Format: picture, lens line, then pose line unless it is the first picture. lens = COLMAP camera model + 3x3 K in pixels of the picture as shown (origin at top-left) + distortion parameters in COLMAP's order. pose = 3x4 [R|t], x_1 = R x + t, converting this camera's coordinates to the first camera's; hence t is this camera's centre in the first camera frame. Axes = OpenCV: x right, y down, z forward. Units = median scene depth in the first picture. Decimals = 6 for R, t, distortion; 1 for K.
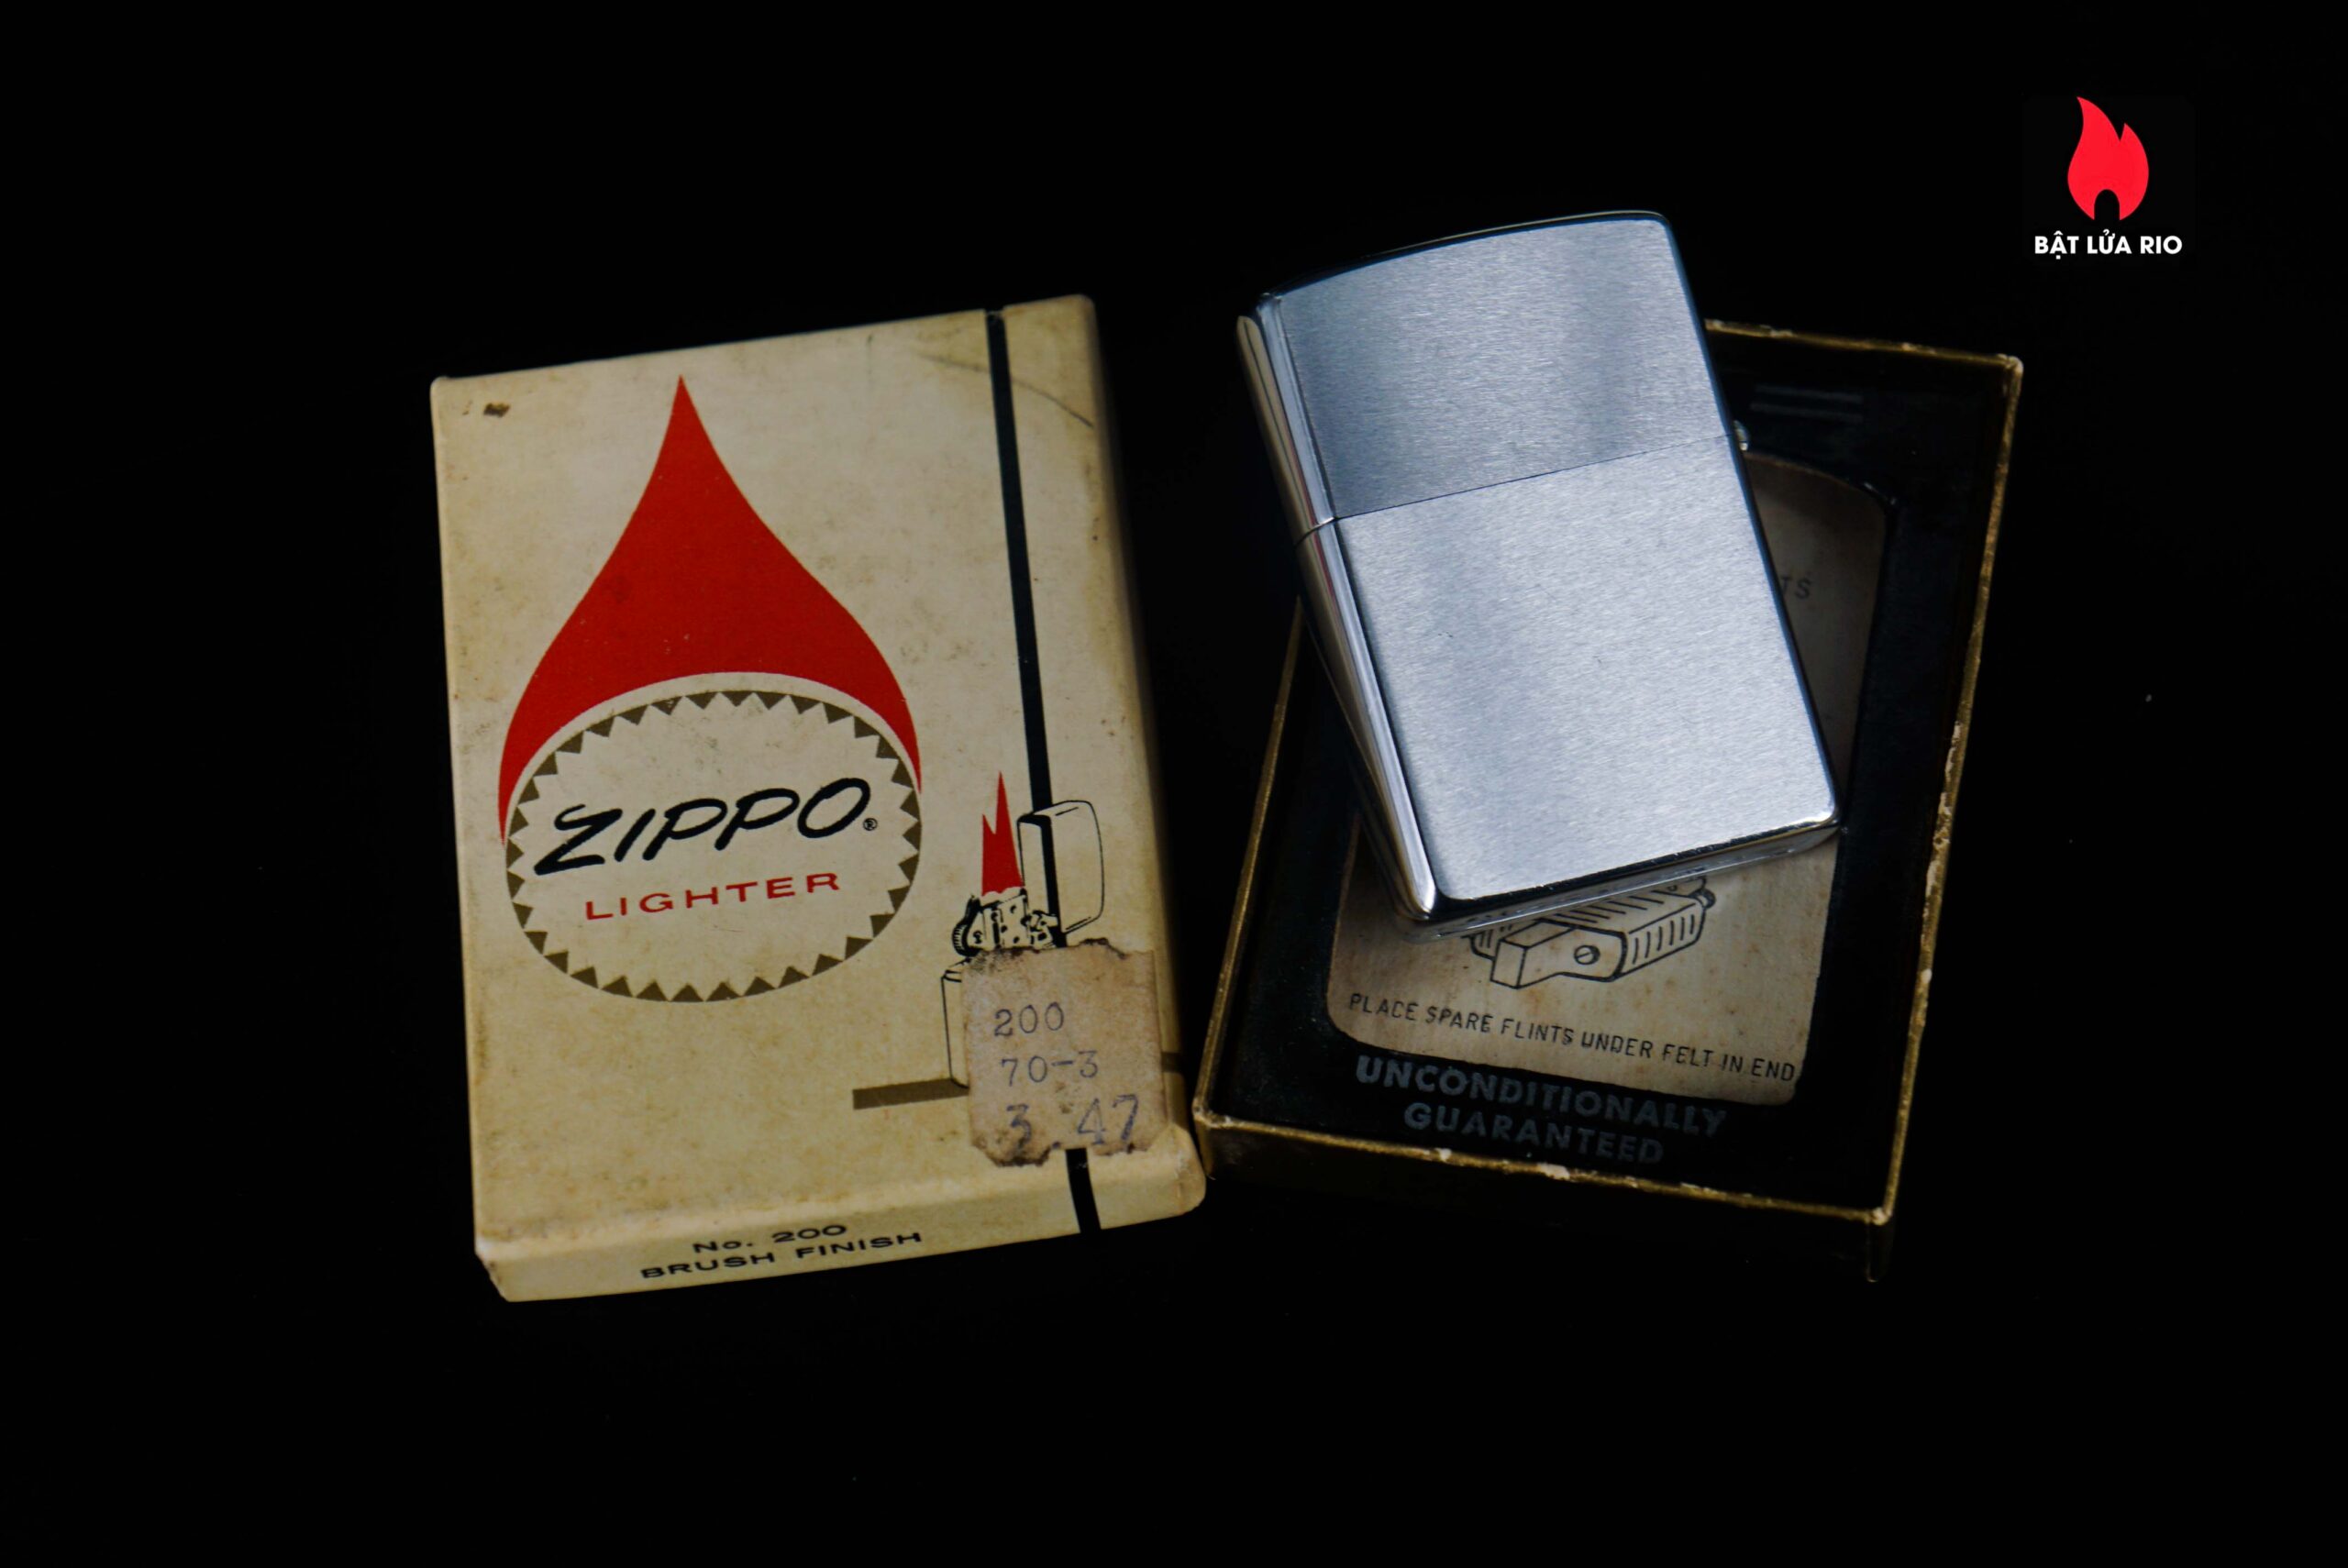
lens RADIAL K [[4935.5, 0, 1174.0], [0, 4935.5, 784.0], [0, 0, 1]] dist [-0.008705, 0.323083]
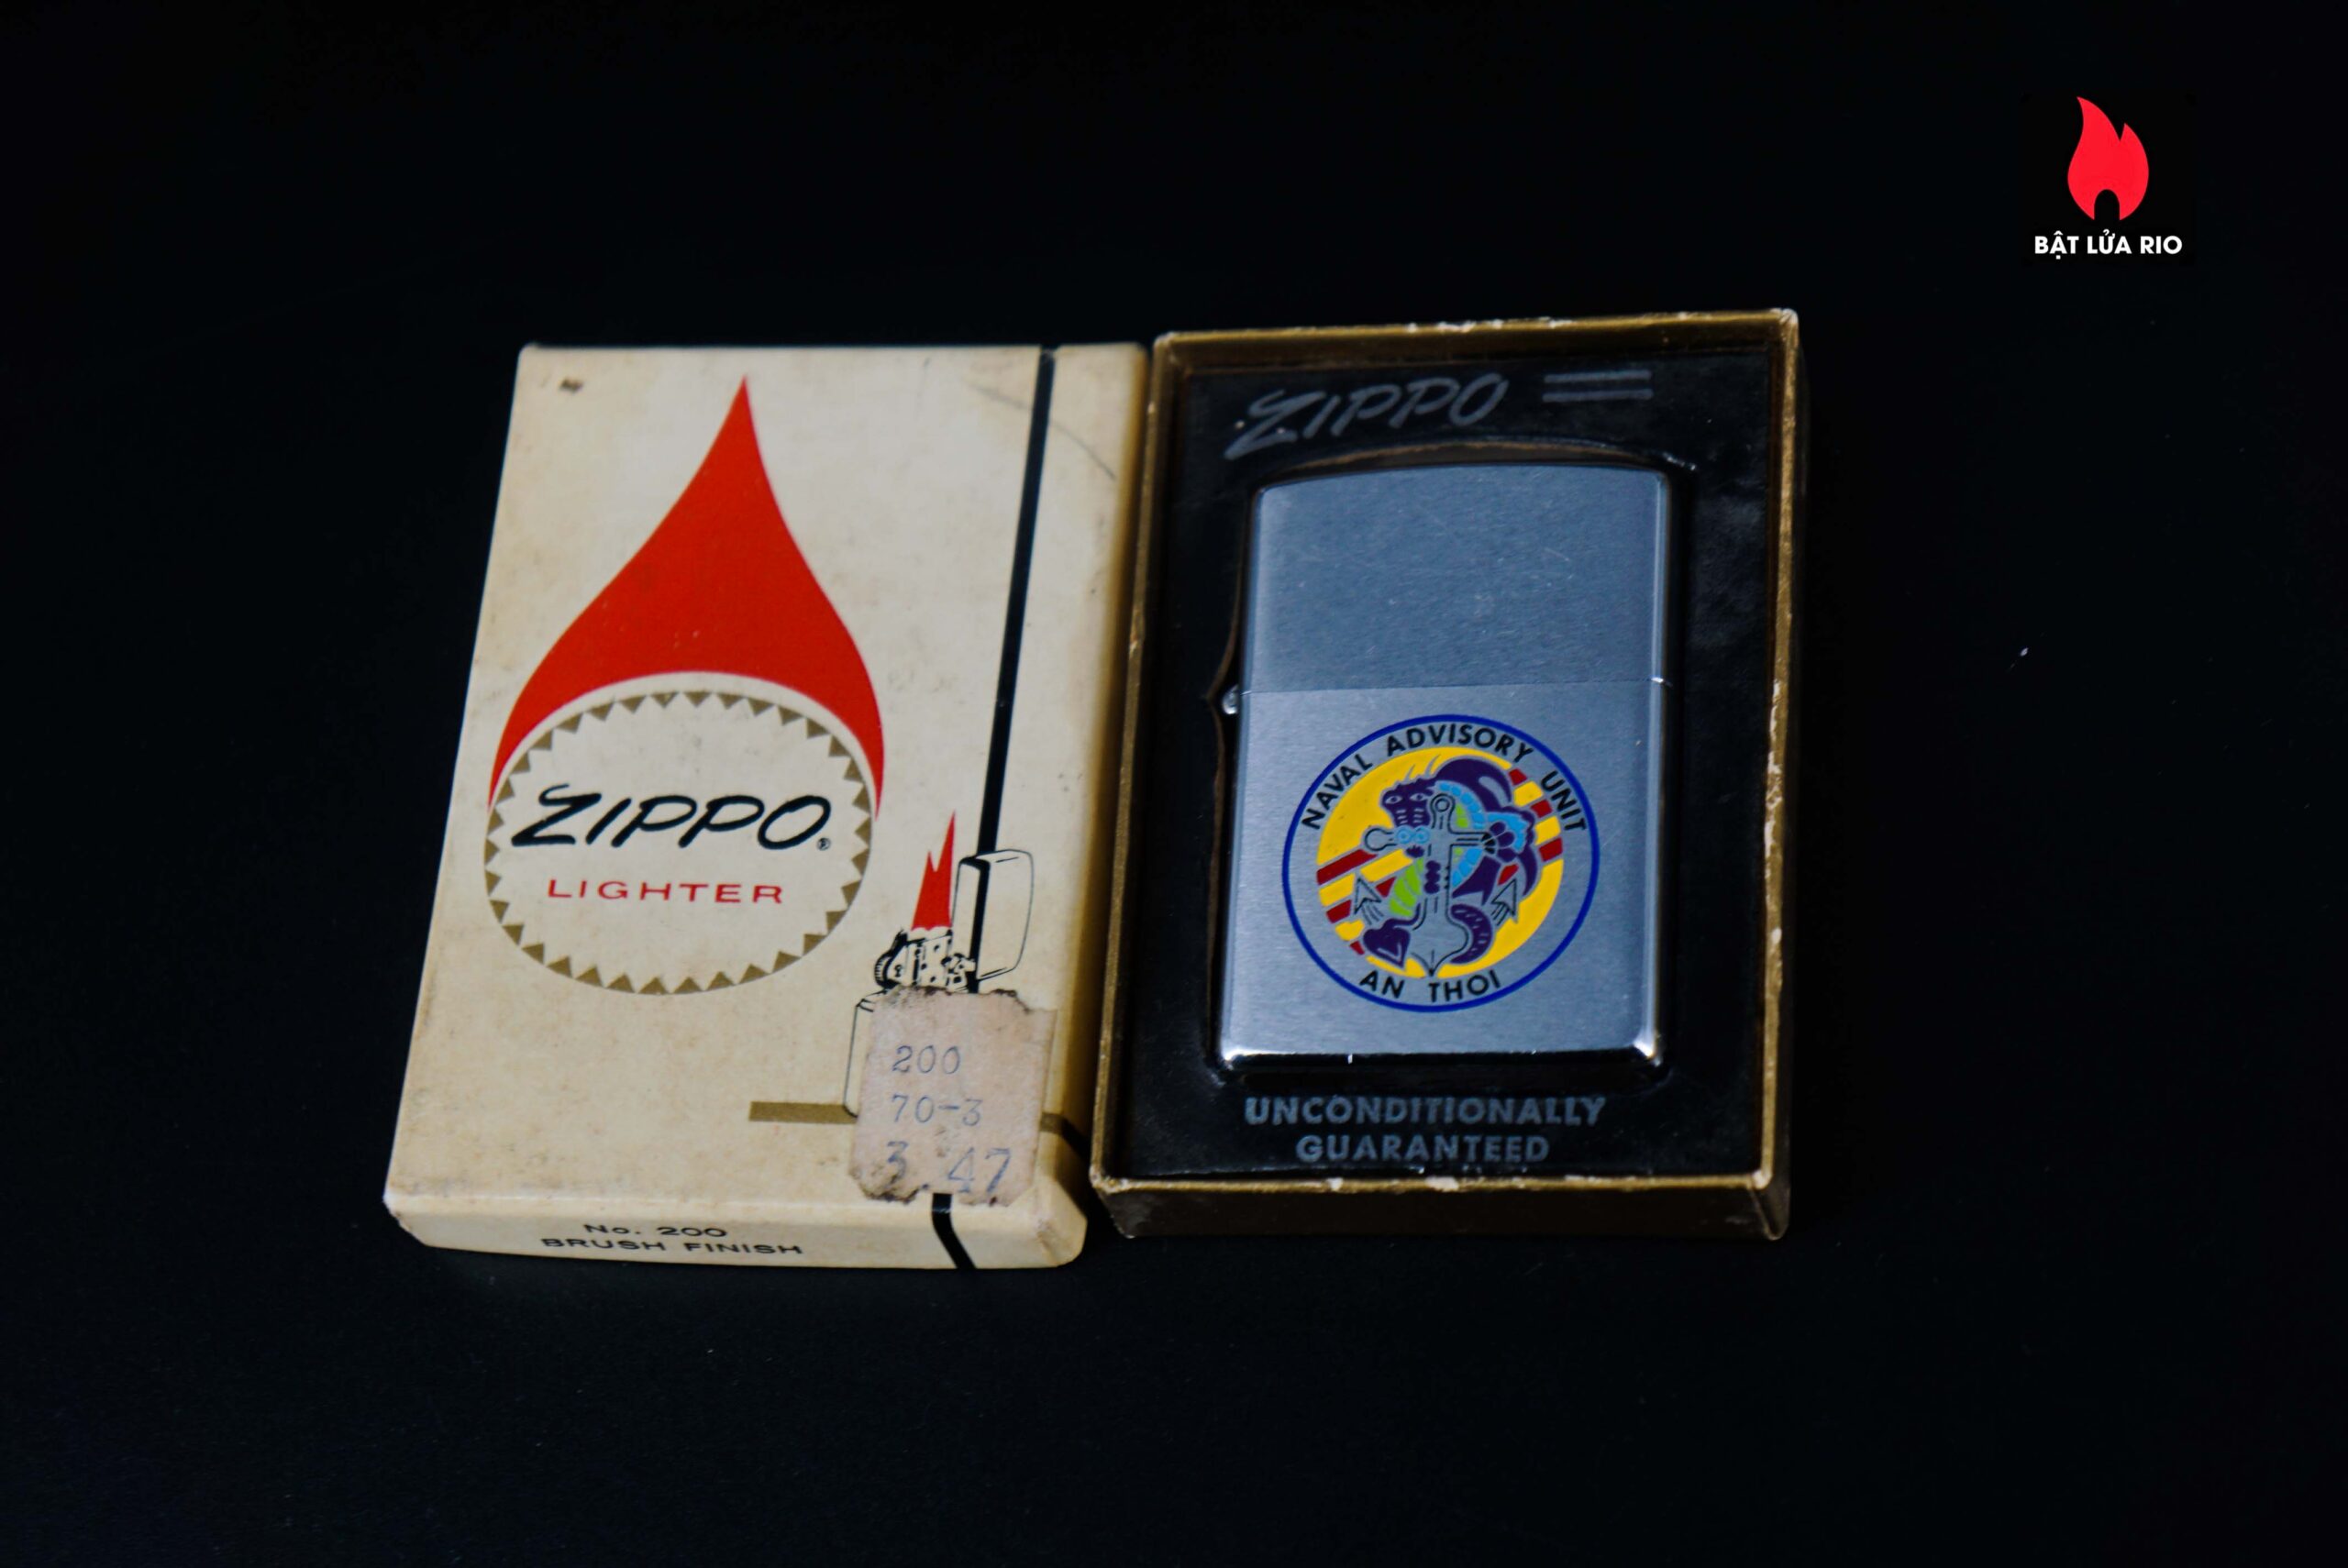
lens RADIAL K [[4935.5, 0, 1174.0], [0, 4935.5, 784.0], [0, 0, 1]] dist [-0.008705, 0.323083]
pose [[0.973226, 0.140825, -0.181656, 0.198062], [-0.129996, 0.989022, 0.070266, -0.087418], [0.189557, -0.044771, 0.980849, 0.002653]]
